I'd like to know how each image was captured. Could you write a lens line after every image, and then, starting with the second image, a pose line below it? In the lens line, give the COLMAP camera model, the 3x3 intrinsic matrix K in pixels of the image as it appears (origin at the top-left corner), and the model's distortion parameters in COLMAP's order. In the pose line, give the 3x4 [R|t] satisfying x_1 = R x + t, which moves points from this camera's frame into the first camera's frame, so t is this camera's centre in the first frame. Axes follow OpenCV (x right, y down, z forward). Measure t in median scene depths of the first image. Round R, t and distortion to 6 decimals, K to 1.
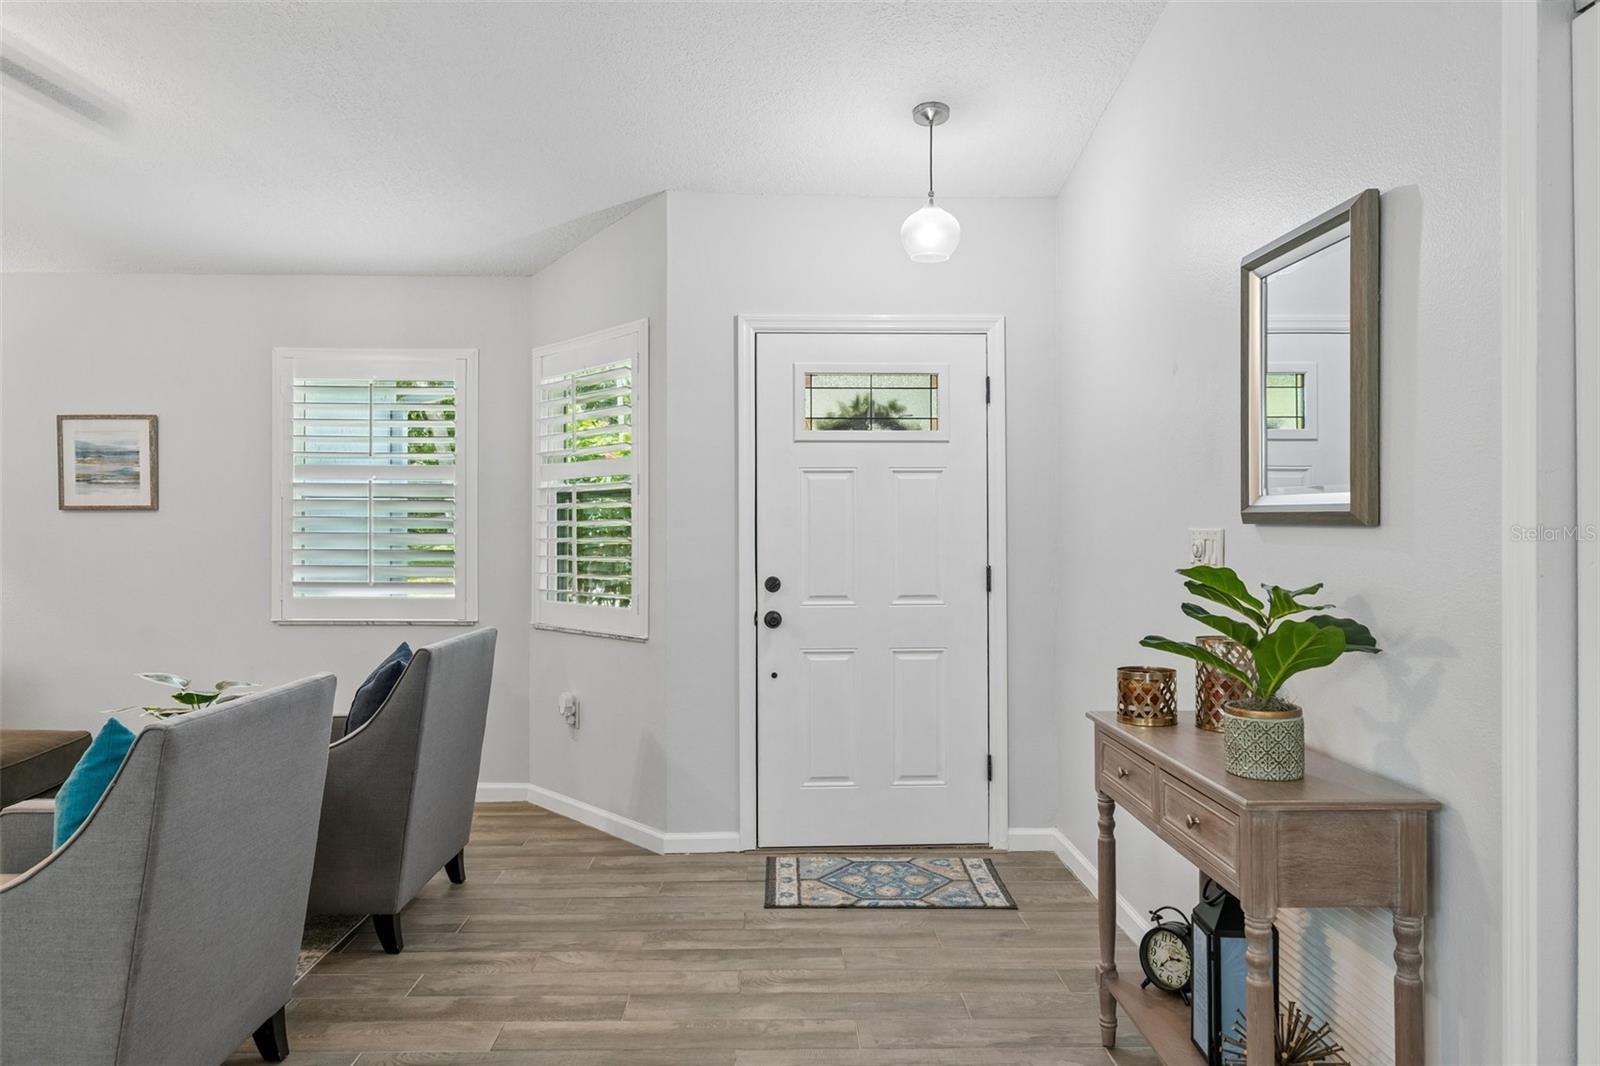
lens RADIAL K [[1056.2, 0, 782.3], [0, 1056.2, 518.6], [0, 0, 1]] dist [-0.002530, 0.003366]
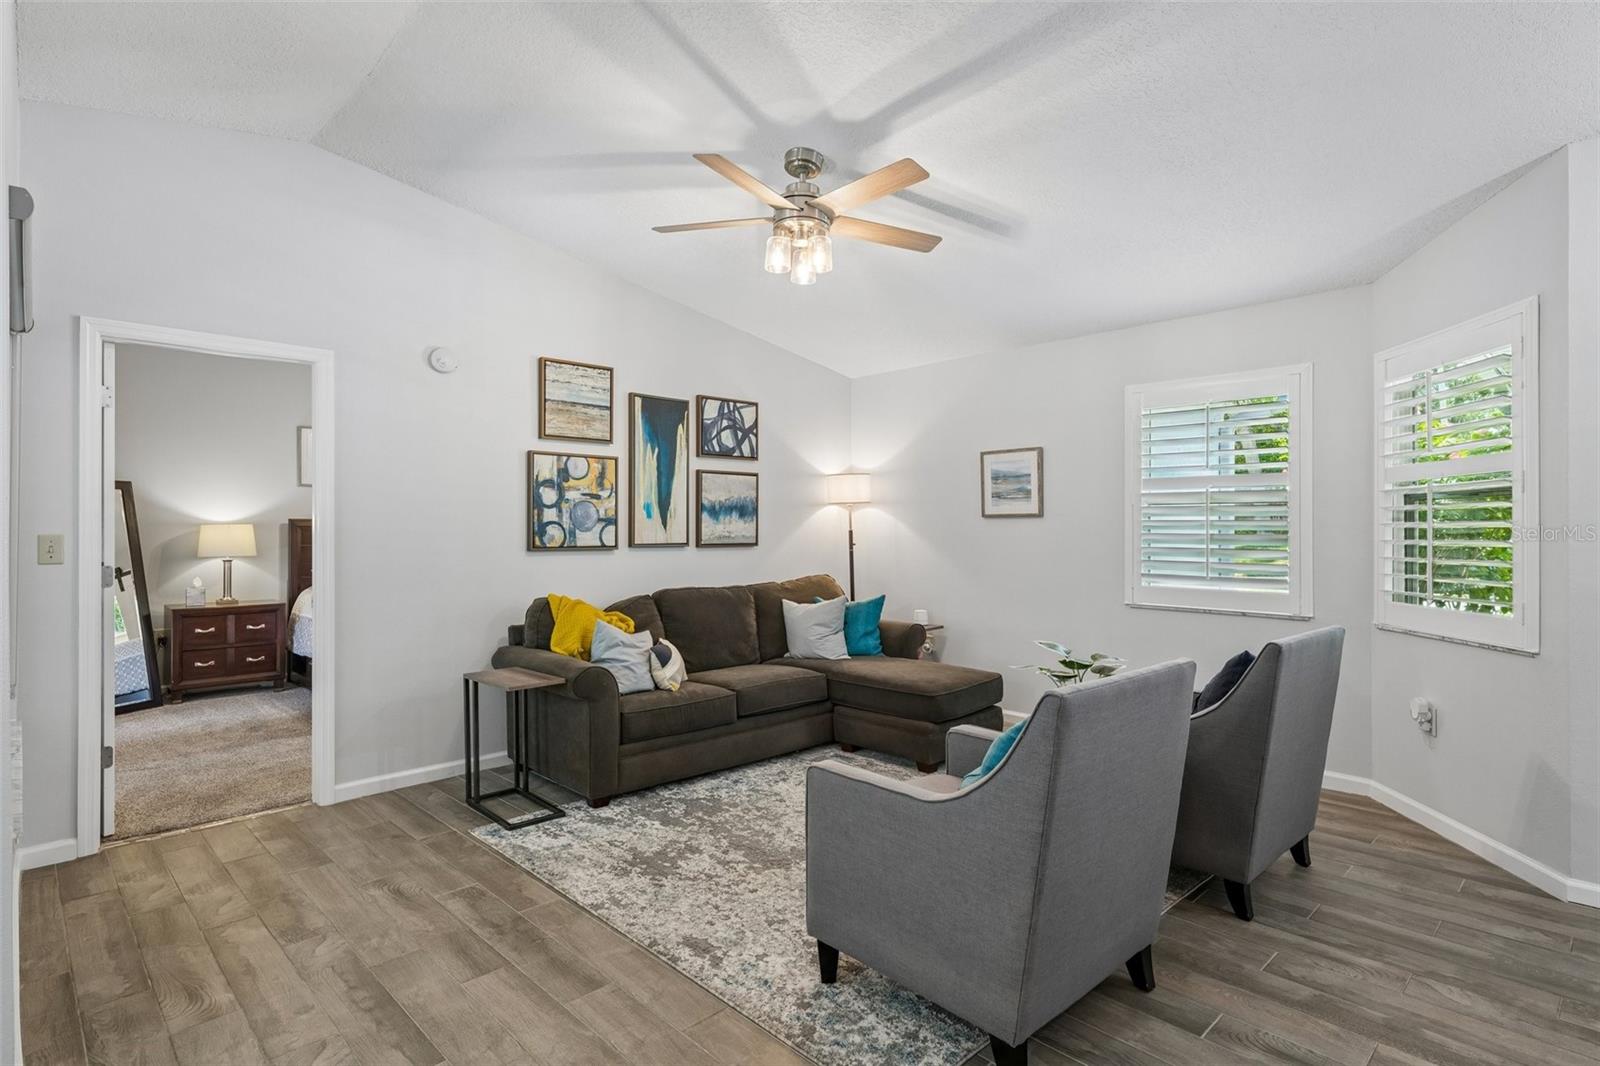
lens RADIAL K [[794.7, 0, 809.0], [0, 794.7, 526.9], [0, 0, 1]] dist [0.001525, -0.000770]
pose [[0.687438, -0.001601, -0.726242, -0.063911], [0.004351, 0.999989, 0.001914, 0.002529], [0.726230, -0.004476, 0.687437, 0.088838]]
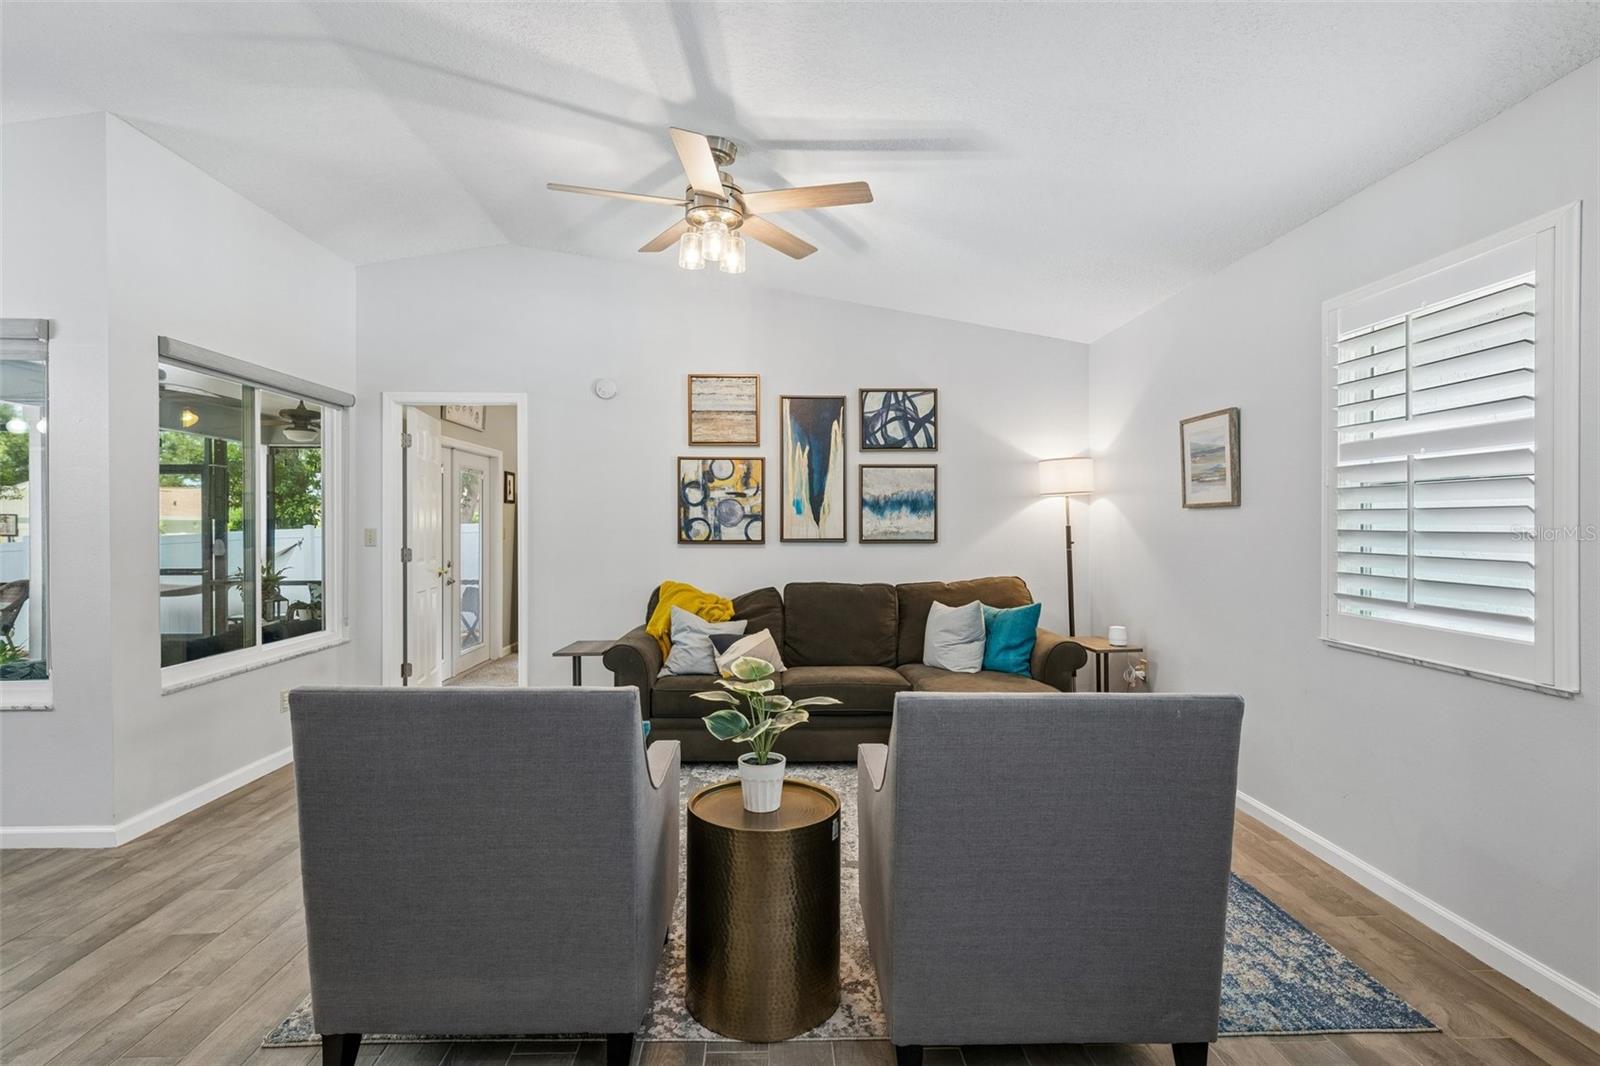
lens RADIAL K [[794.7, 0, 801.5], [0, 794.7, 523.9], [0, 0, 1]] dist [0.001525, -0.000770]
pose [[0.030344, -0.001921, -0.999538, 0.139597], [0.006913, 0.999975, -0.001712, 0.007845], [0.999516, -0.006858, 0.030357, 0.697322]]
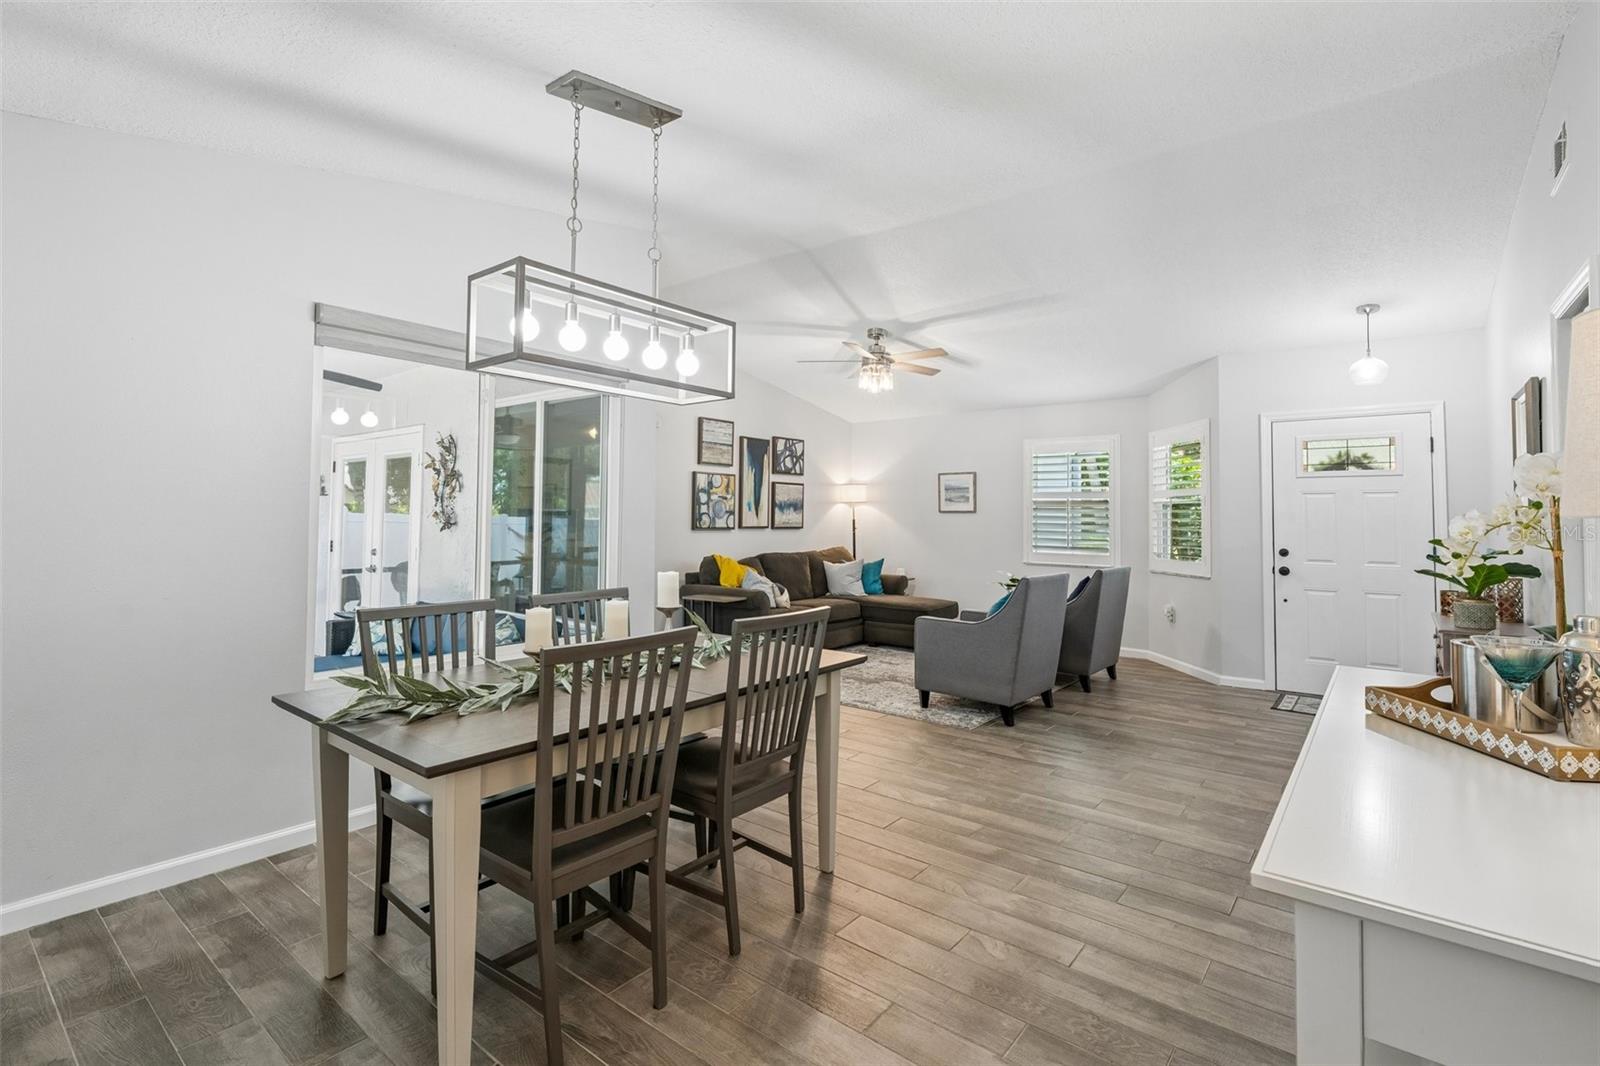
lens RADIAL K [[714.9, 0, 806.0], [0, 714.9, 497.6], [0, 0, 1]] dist [0.001595, -0.000063]
pose [[0.773446, -0.010343, -0.633777, 0.144048], [-0.006270, 0.999693, -0.023966, -0.000865], [0.633831, 0.022510, 0.773144, -0.553676]]
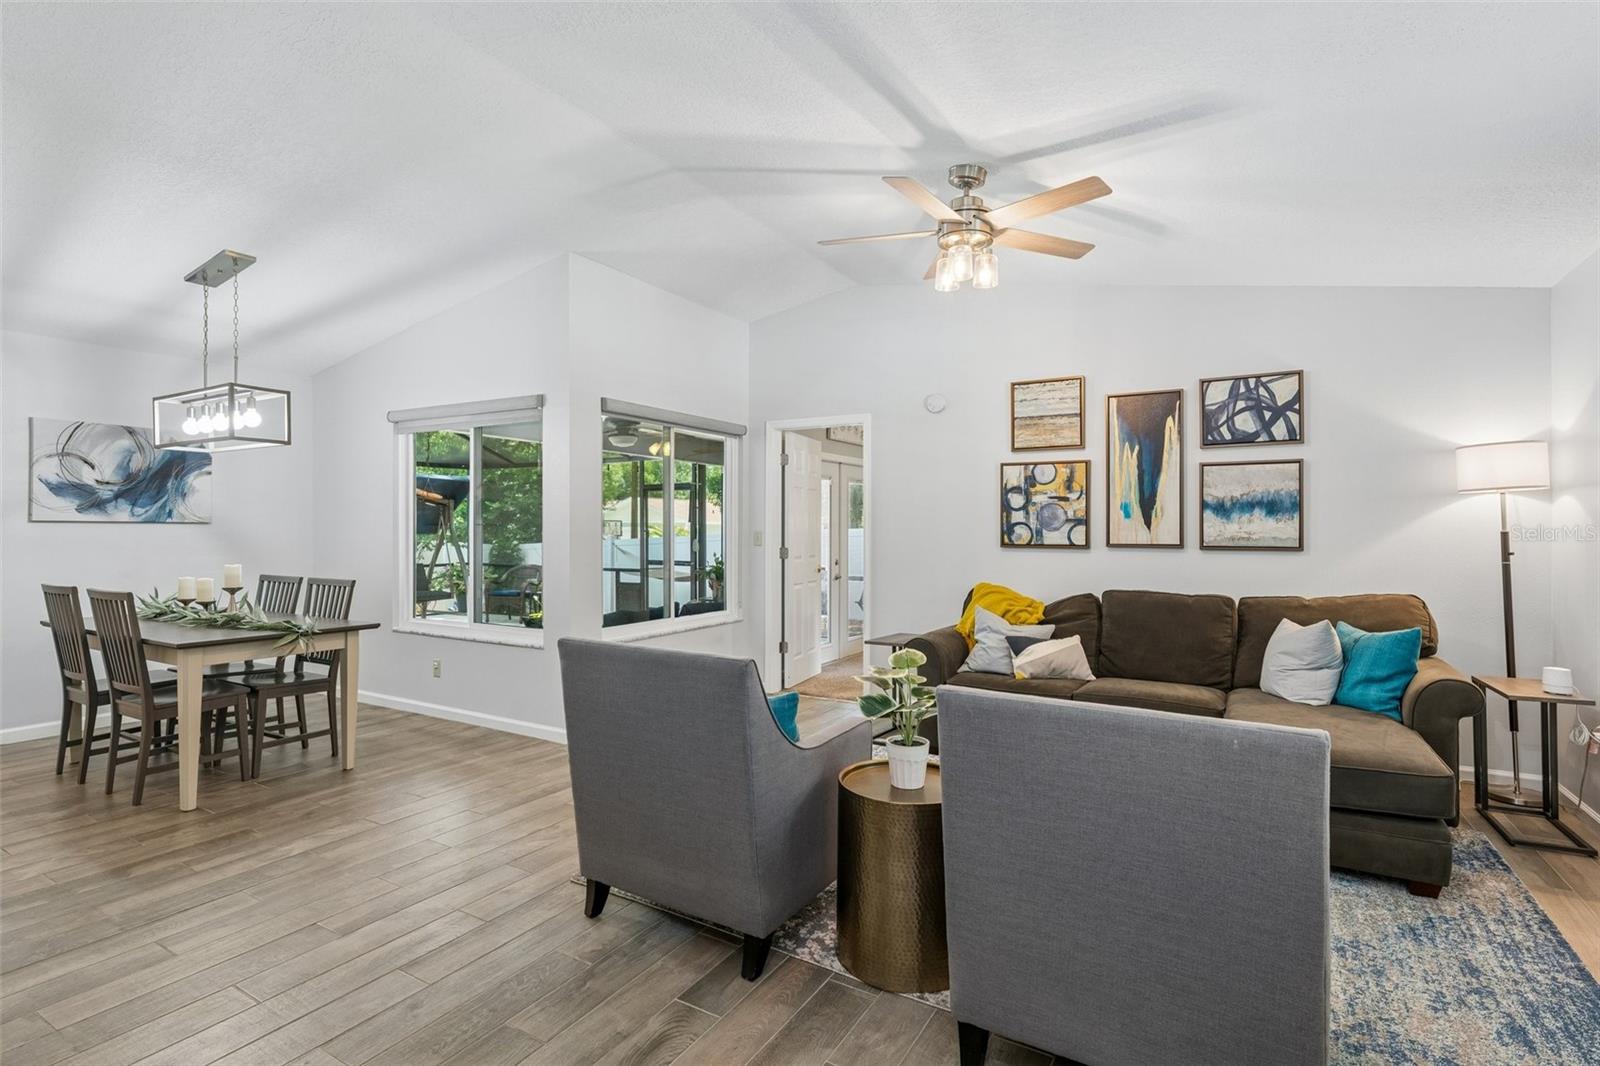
lens RADIAL K [[777.1, 0, 792.6], [0, 777.1, 524.2], [0, 0, 1]] dist [-0.001040, 0.000195]
pose [[-0.518974, -0.007006, -0.854761, 0.141975], [0.003037, 0.999945, -0.010040, 0.009600], [0.854785, -0.007806, -0.518924, 0.902936]]
